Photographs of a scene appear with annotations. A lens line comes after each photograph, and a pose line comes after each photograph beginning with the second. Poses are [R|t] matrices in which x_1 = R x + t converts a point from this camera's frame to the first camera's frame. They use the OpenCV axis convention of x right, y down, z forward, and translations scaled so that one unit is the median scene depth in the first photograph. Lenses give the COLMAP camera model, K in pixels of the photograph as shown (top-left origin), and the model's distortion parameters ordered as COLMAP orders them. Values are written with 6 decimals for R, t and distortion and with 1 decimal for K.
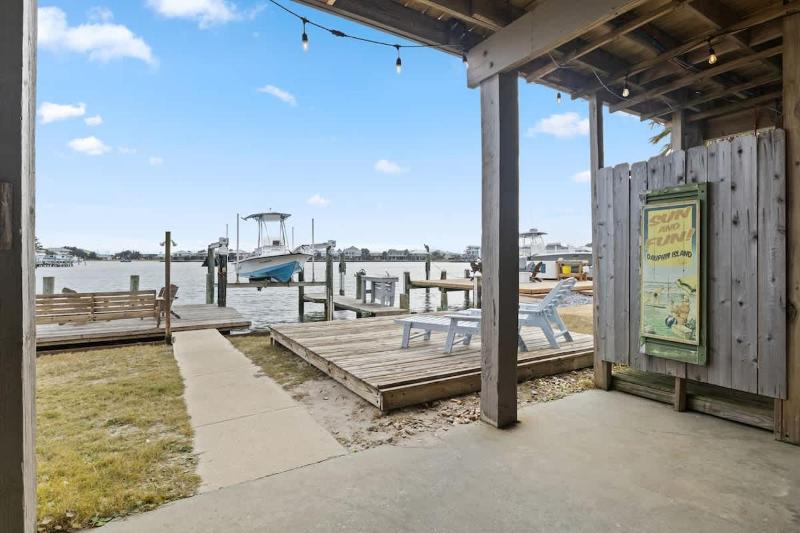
lens RADIAL K [[403.0, 0, 400.0], [0, 403.0, 266.5], [0, 0, 1]] dist [-0.004015, -0.000795]
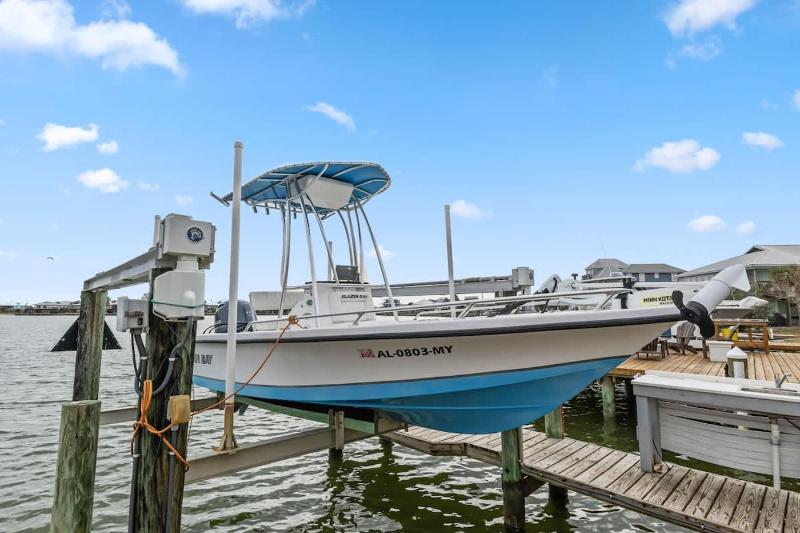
lens RADIAL K [[403.0, 0, 400.0], [0, 403.0, 266.5], [0, 0, 1]] dist [-0.004015, -0.000795]
pose [[0.975835, 0.027954, 0.216715, -0.363639], [0.001014, 0.991193, -0.132420, -0.025051], [-0.218508, 0.129440, 0.967212, 0.765422]]
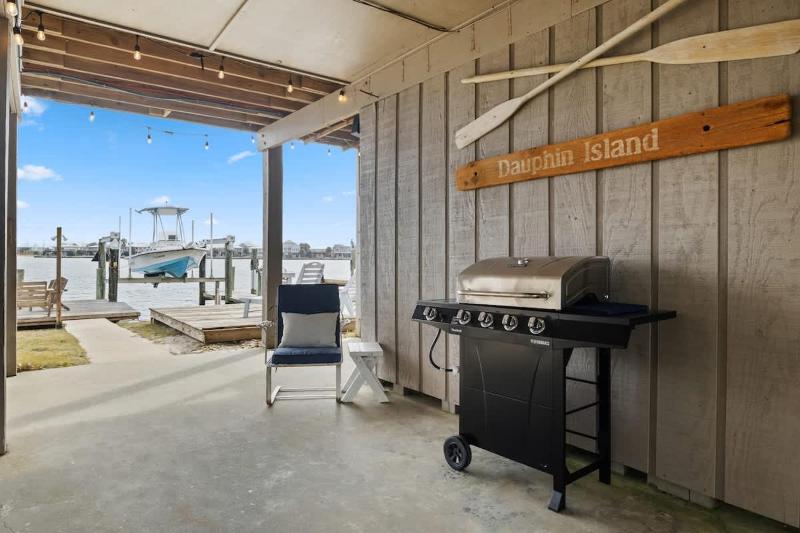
lens RADIAL K [[507.9, 0, 400.0], [0, 507.9, 266.5], [0, 0, 1]] dist [-0.003616, -0.002130]
pose [[0.996004, 0.007011, 0.089032, 0.143079], [-0.007030, 0.999975, -0.000105, 0.008267], [-0.089030, -0.000521, 0.996029, -0.291877]]
